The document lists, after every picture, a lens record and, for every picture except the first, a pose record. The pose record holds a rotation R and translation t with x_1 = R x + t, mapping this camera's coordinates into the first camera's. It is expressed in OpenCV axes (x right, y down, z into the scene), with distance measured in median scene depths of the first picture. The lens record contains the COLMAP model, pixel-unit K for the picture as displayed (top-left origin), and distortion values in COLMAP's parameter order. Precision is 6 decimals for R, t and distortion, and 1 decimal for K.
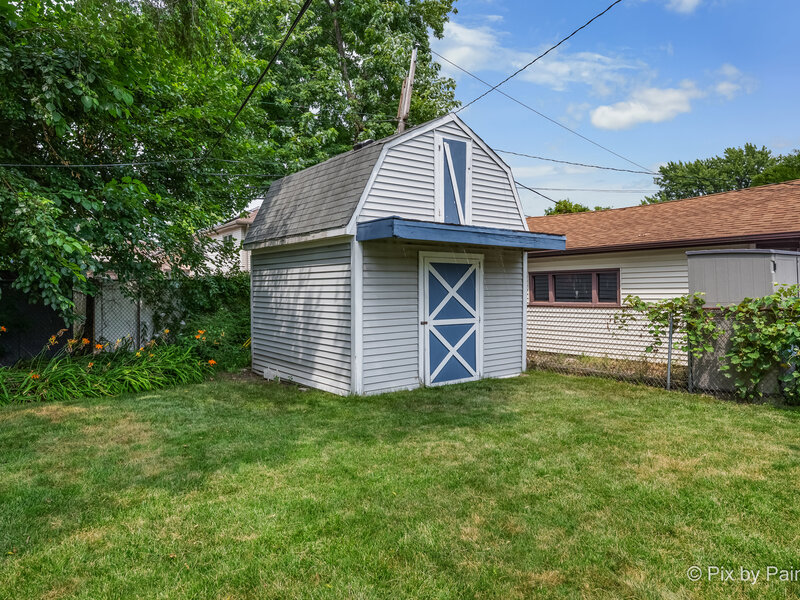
lens RADIAL K [[515.6, 0, 400.0], [0, 515.6, 300.0], [0, 0, 1]] dist [0.000222, -0.000198]
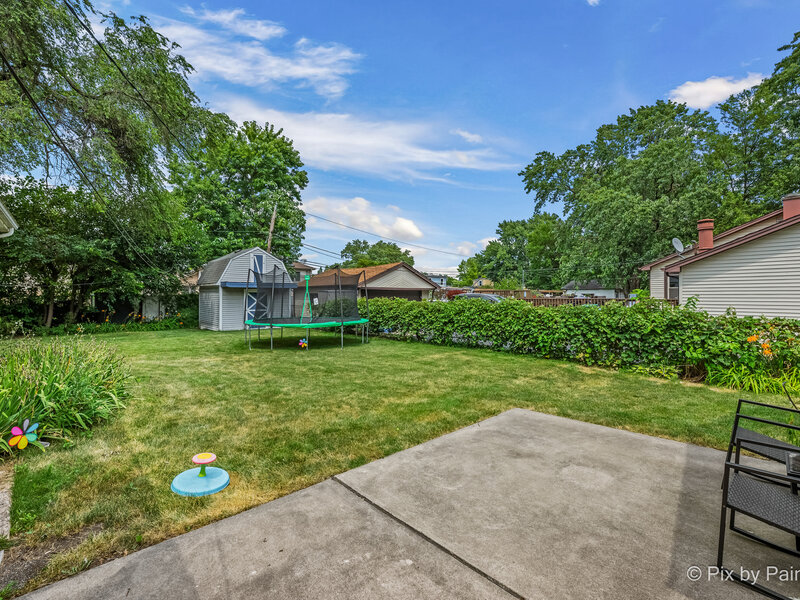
lens RADIAL K [[372.8, 0, 400.0], [0, 372.8, 300.0], [0, 0, 1]] dist [-0.001356, -0.000141]
pose [[0.997362, 0.006411, 0.072303, 0.801479], [-0.006053, 0.999968, -0.005176, -0.016269], [-0.072334, 0.004724, 0.997369, -1.365227]]
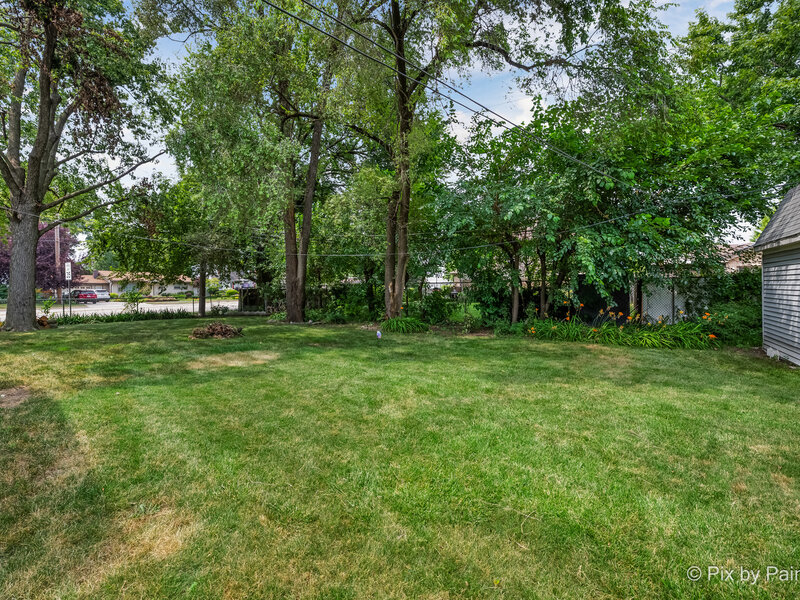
lens RADIAL K [[359.2, 0, 402.6], [0, 359.2, 286.8], [0, 0, 1]] dist [-0.001884, -0.000322]
pose [[0.343309, -0.004520, -0.939212, 0.257832], [-0.006185, 0.999956, -0.007073, -0.000333], [0.939202, 0.008237, 0.343266, -0.114460]]
